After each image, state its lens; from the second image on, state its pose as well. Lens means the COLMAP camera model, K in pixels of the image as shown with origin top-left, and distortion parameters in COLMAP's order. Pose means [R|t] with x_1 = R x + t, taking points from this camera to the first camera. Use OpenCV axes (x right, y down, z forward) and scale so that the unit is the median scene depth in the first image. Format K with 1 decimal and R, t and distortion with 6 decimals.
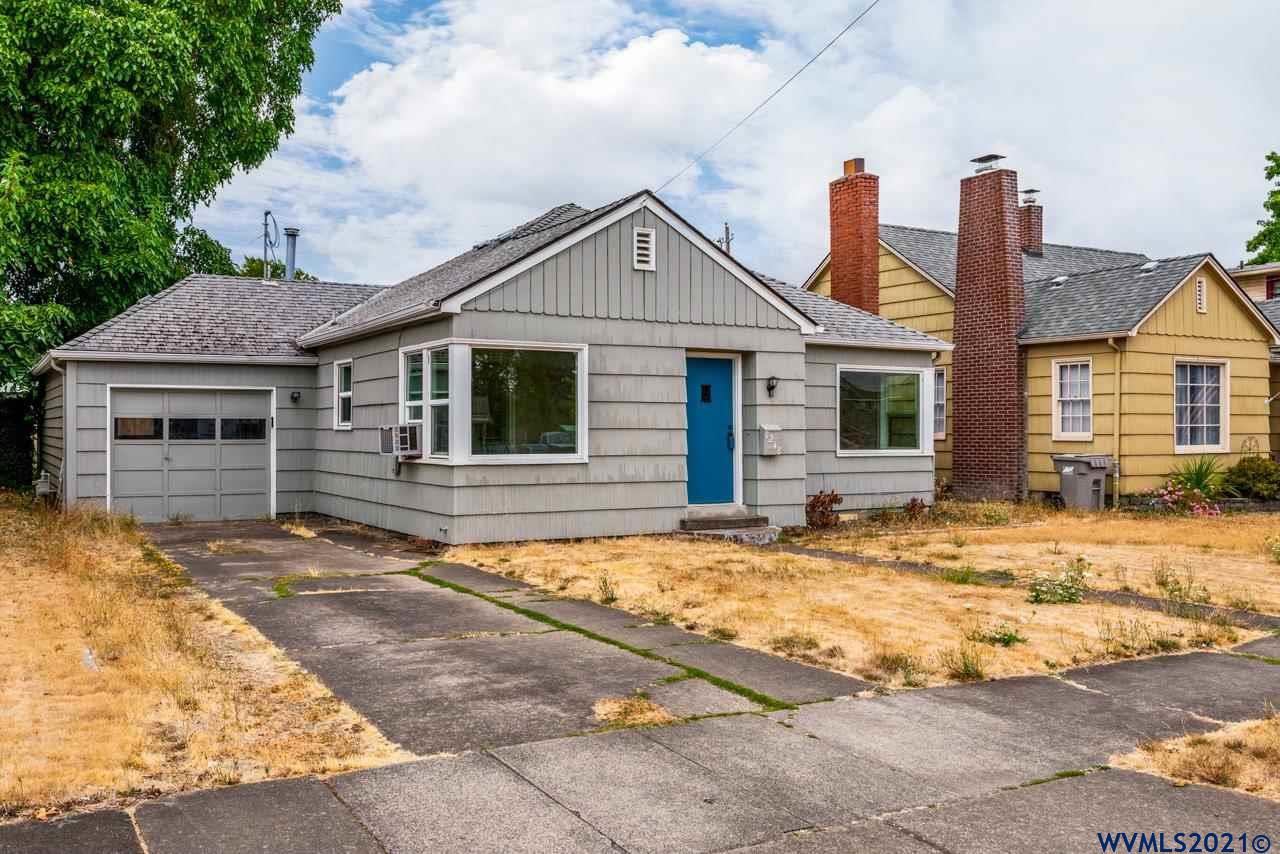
lens RADIAL K [[1086.0, 0, 640.0], [0, 1086.0, 427.0], [0, 0, 1]] dist [0.008960, -0.007277]
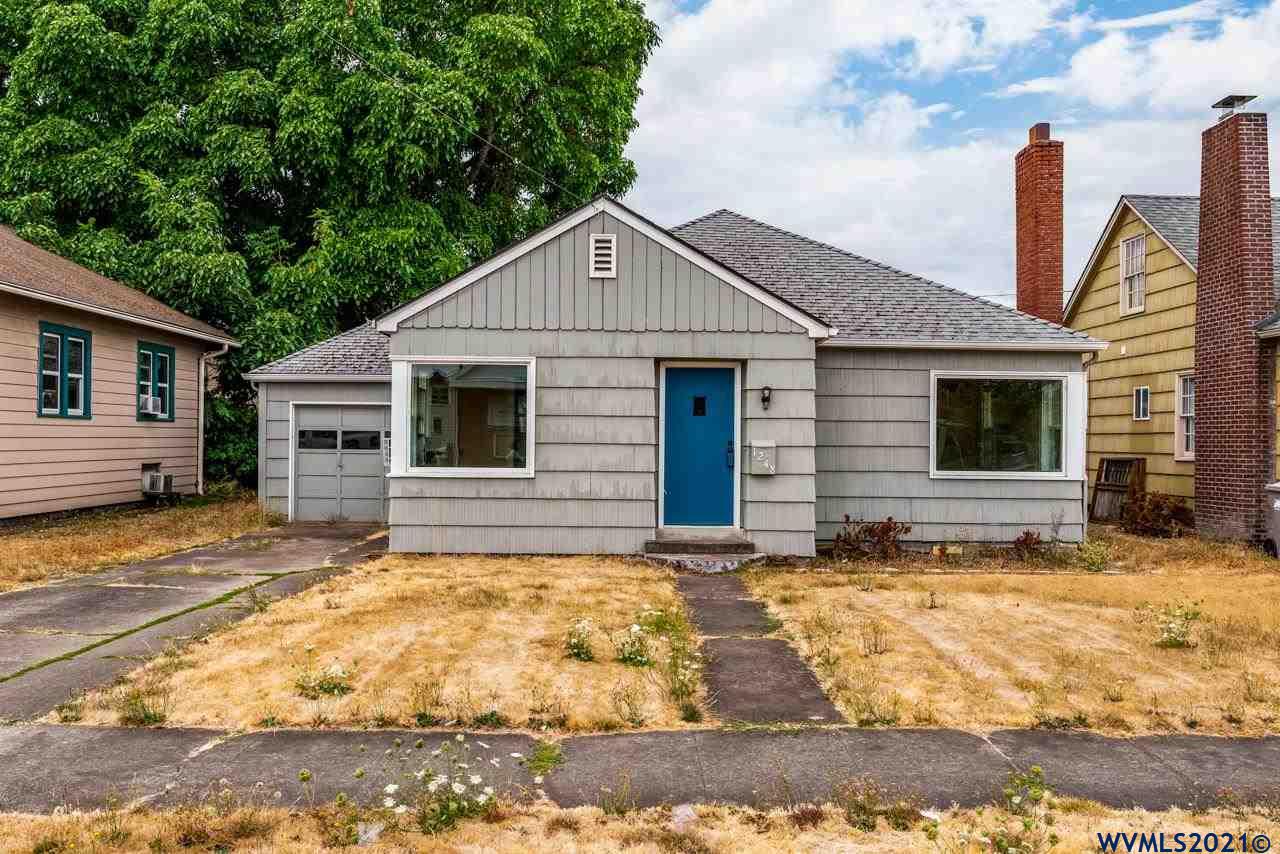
lens RADIAL K [[1086.0, 0, 640.0], [0, 1086.0, 427.0], [0, 0, 1]] dist [0.008960, -0.007277]
pose [[0.878810, 0.002498, -0.477166, 0.454674], [-0.007884, 0.999926, -0.009285, -0.004066], [0.477107, 0.011922, 0.878764, 0.163765]]
